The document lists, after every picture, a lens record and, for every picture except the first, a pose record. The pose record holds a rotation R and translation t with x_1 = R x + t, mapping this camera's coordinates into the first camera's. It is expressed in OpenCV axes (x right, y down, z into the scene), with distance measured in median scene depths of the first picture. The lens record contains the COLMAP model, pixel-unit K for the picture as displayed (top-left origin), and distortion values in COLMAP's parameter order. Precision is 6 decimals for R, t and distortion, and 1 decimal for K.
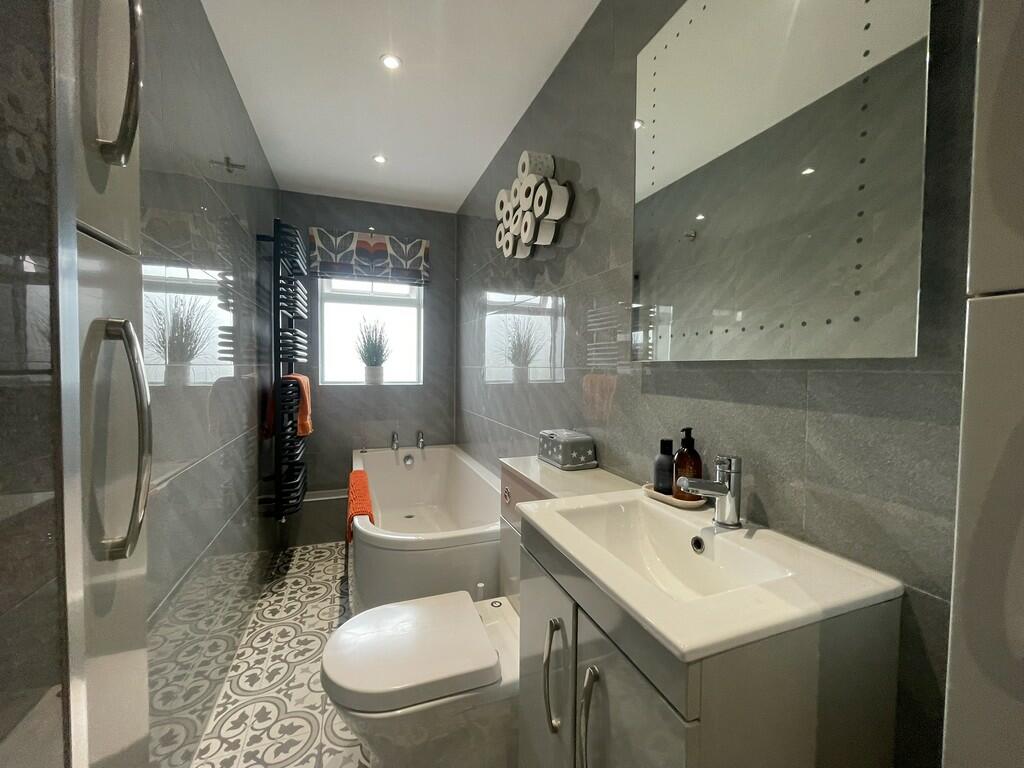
lens RADIAL K [[415.5, 0, 514.8], [0, 415.5, 381.8], [0, 0, 1]] dist [0.000068, 0.001821]
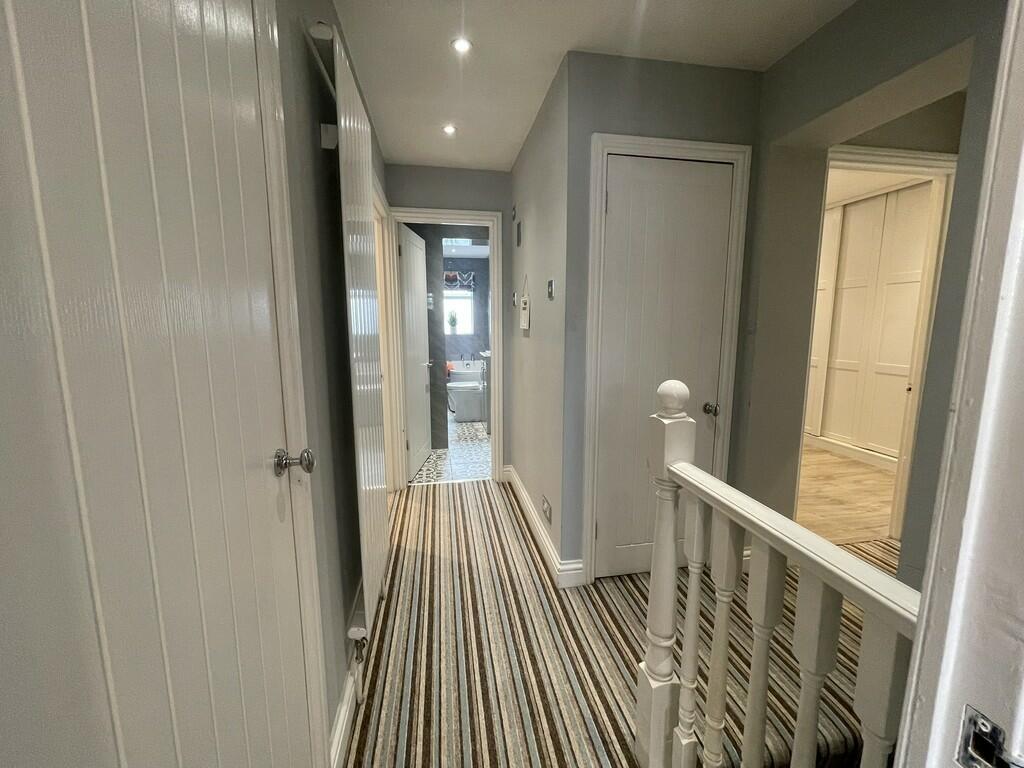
lens RADIAL K [[415.5, 0, 512.5], [0, 415.5, 380.9], [0, 0, 1]] dist [0.000068, 0.001821]
pose [[0.980806, 0.008961, -0.194778, 0.468744], [0.011842, 0.994362, 0.105377, 0.024742], [0.194624, -0.105661, 0.975170, -1.316388]]
